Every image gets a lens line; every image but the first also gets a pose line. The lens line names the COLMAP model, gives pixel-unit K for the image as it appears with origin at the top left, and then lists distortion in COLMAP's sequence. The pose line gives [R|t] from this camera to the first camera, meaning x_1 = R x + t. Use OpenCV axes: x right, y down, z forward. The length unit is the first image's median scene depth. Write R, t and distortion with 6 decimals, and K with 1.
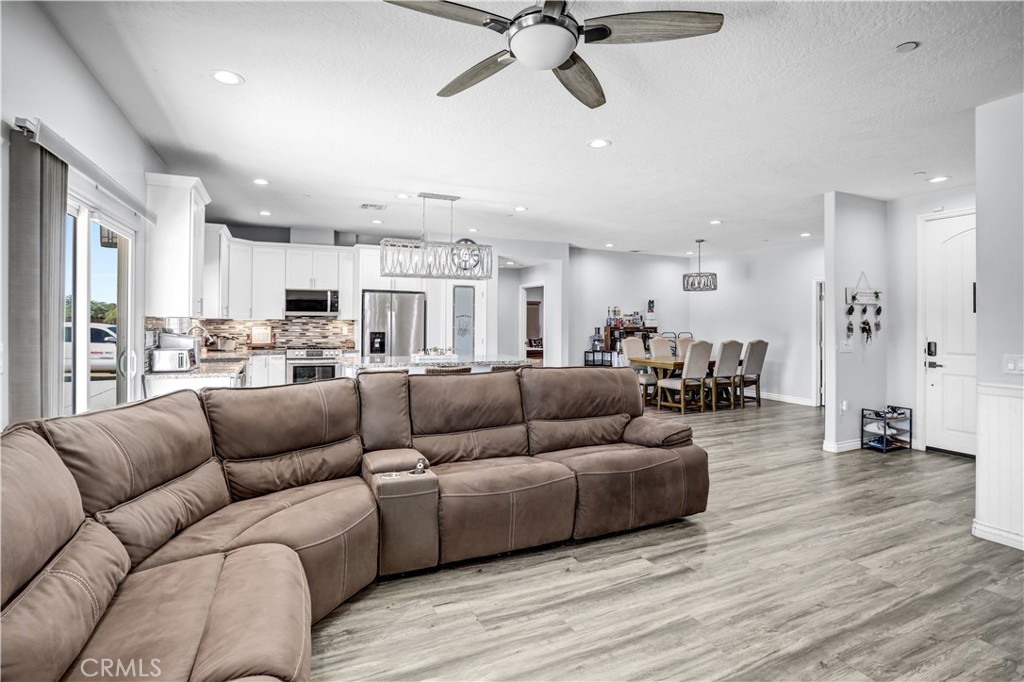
lens RADIAL K [[501.1, 0, 508.6], [0, 501.1, 323.9], [0, 0, 1]] dist [-0.075829, 0.029870]
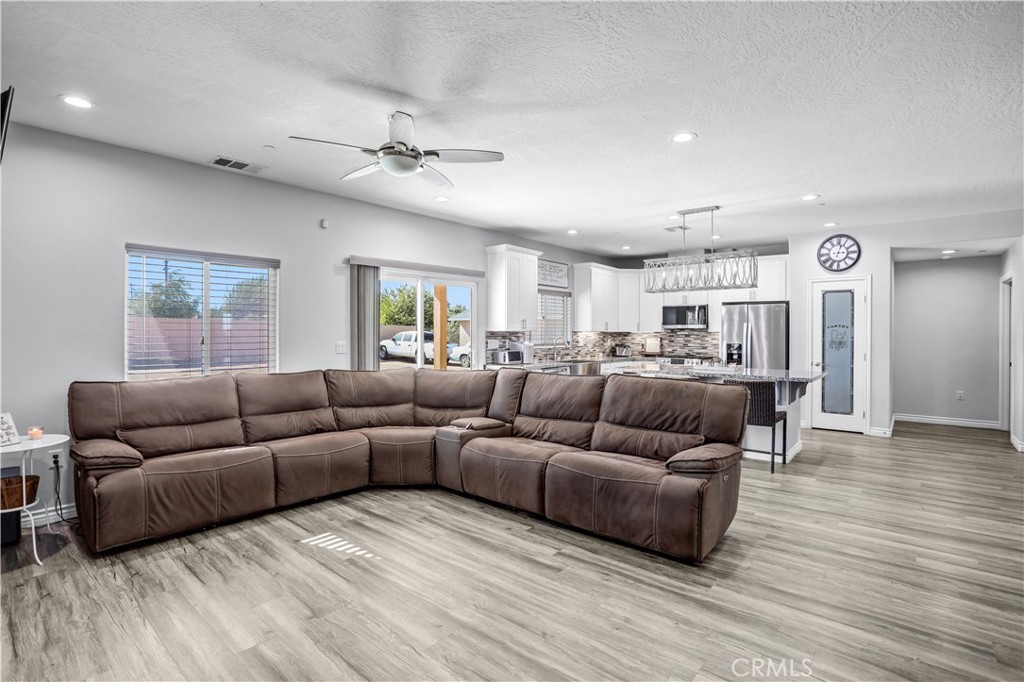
lens RADIAL K [[501.1, 0, 508.6], [0, 501.1, 323.9], [0, 0, 1]] dist [-0.075829, 0.029870]
pose [[0.419100, -0.022405, -0.907663, 1.433960], [-0.001472, 0.999677, -0.025356, 0.007835], [0.907939, 0.011963, 0.418932, 0.512704]]
